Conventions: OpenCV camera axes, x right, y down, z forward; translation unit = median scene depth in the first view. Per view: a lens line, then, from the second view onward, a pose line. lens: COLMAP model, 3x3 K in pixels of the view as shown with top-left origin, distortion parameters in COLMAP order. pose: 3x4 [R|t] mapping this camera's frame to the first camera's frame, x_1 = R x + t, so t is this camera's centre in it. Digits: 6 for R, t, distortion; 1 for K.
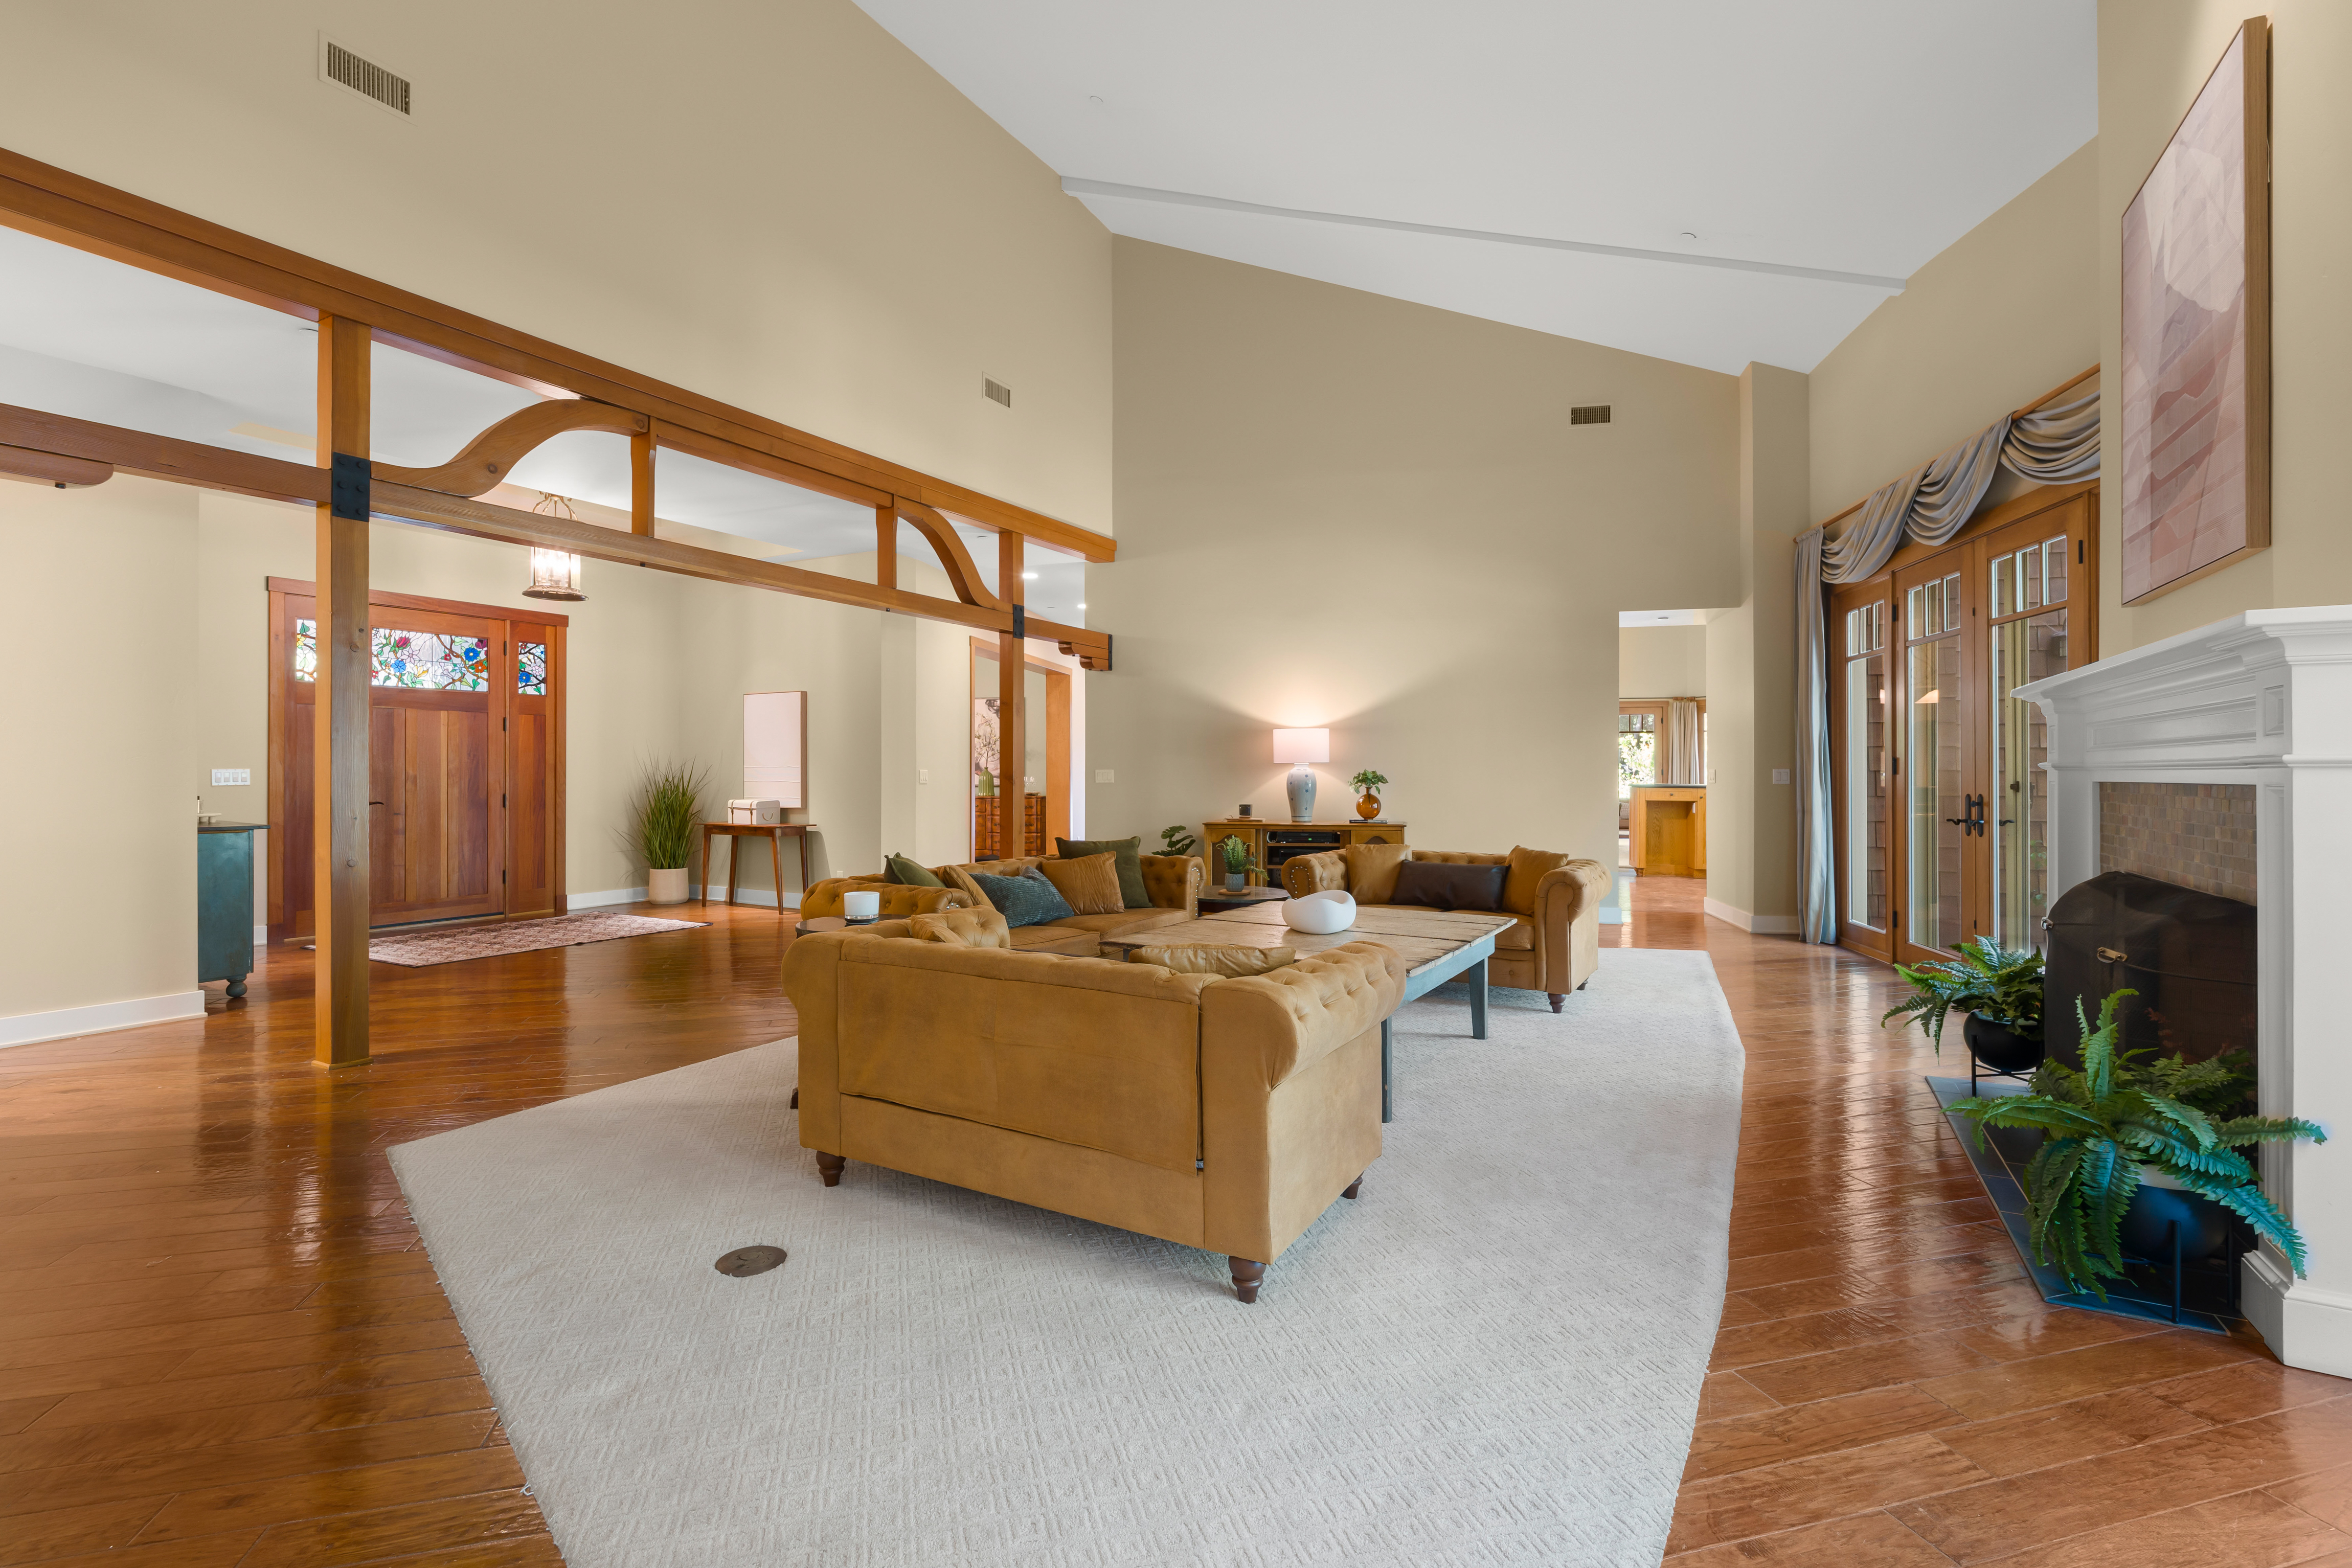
lens RADIAL K [[1047.4, 0, 1180.9], [0, 1047.4, 774.3], [0, 0, 1]] dist [0.002015, 0.000349]
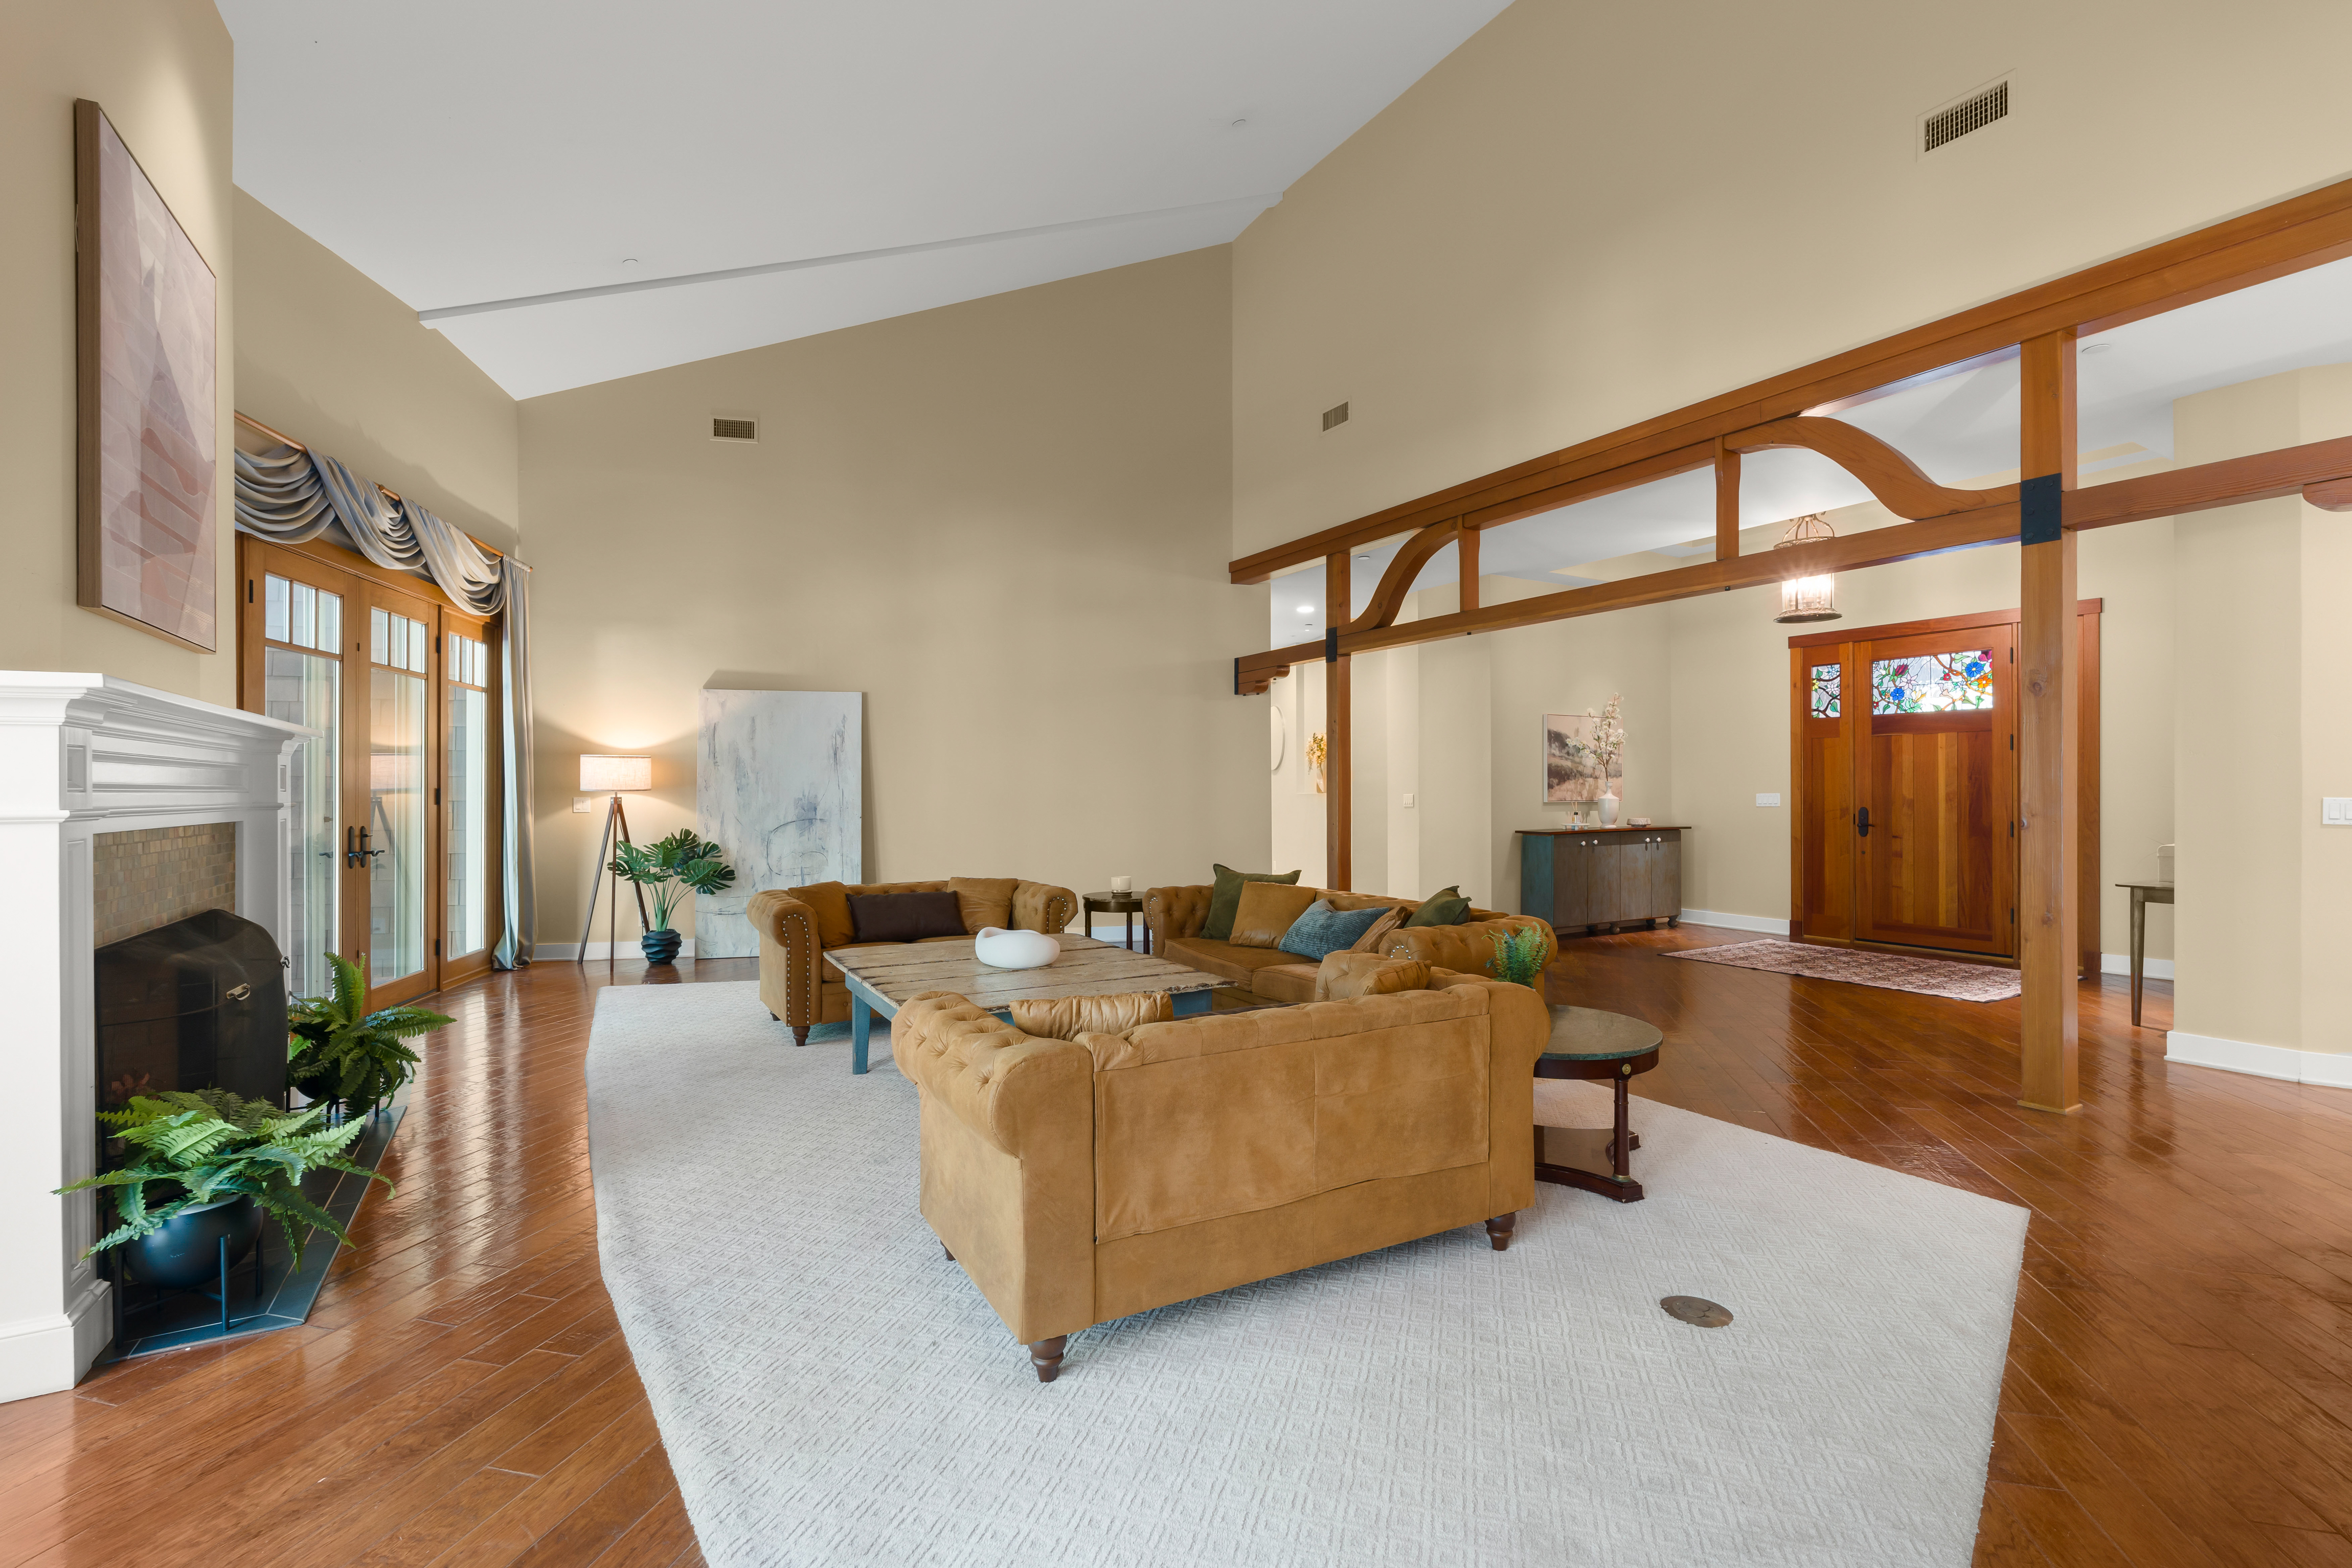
lens RADIAL K [[1047.4, 0, 1178.0], [0, 1047.4, 793.6], [0, 0, 1]] dist [0.002015, 0.000349]
pose [[-0.491392, 0.002318, -0.870935, 0.501141], [0.001631, 0.999997, 0.001741, -0.007360], [0.870937, -0.000565, -0.491395, 0.879615]]
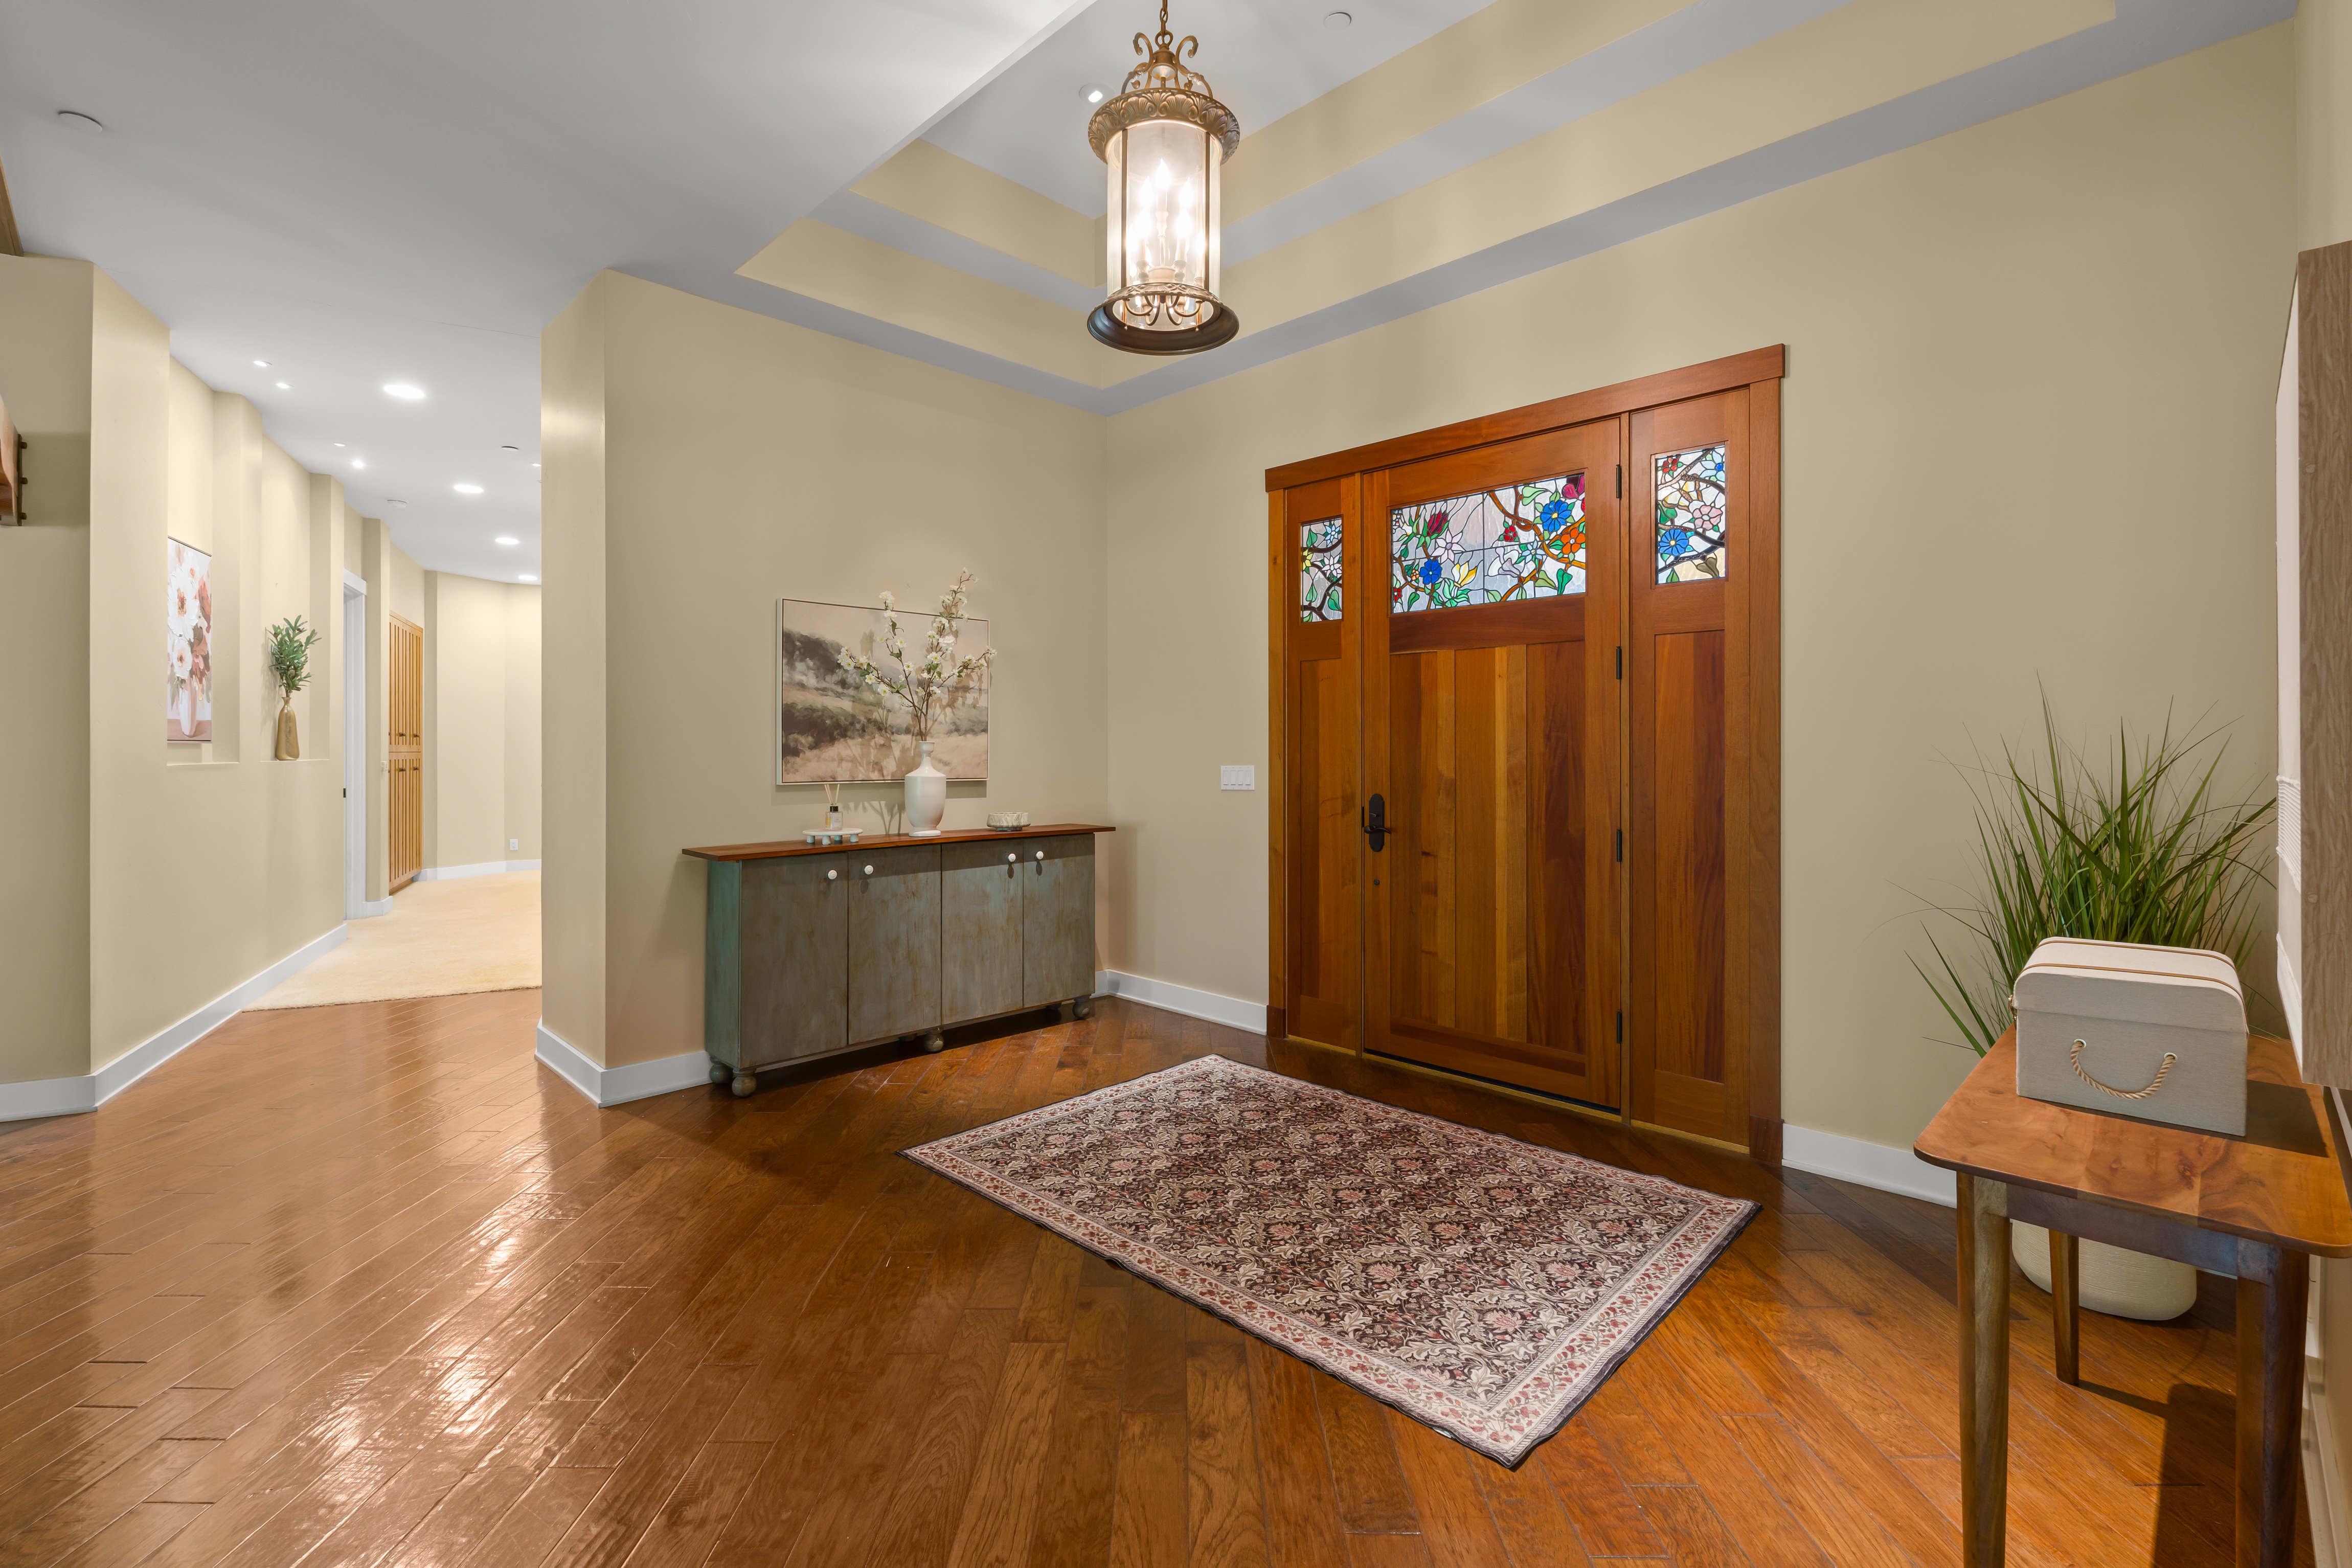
lens RADIAL K [[1047.4, 0, 1184.5], [0, 1047.4, 750.8], [0, 0, 1]] dist [0.002015, 0.000349]
pose [[-0.262397, -0.001668, -0.964959, -0.204786], [-0.001434, 0.999998, -0.001339, -0.012158], [0.964959, 0.001033, -0.262398, 1.007002]]
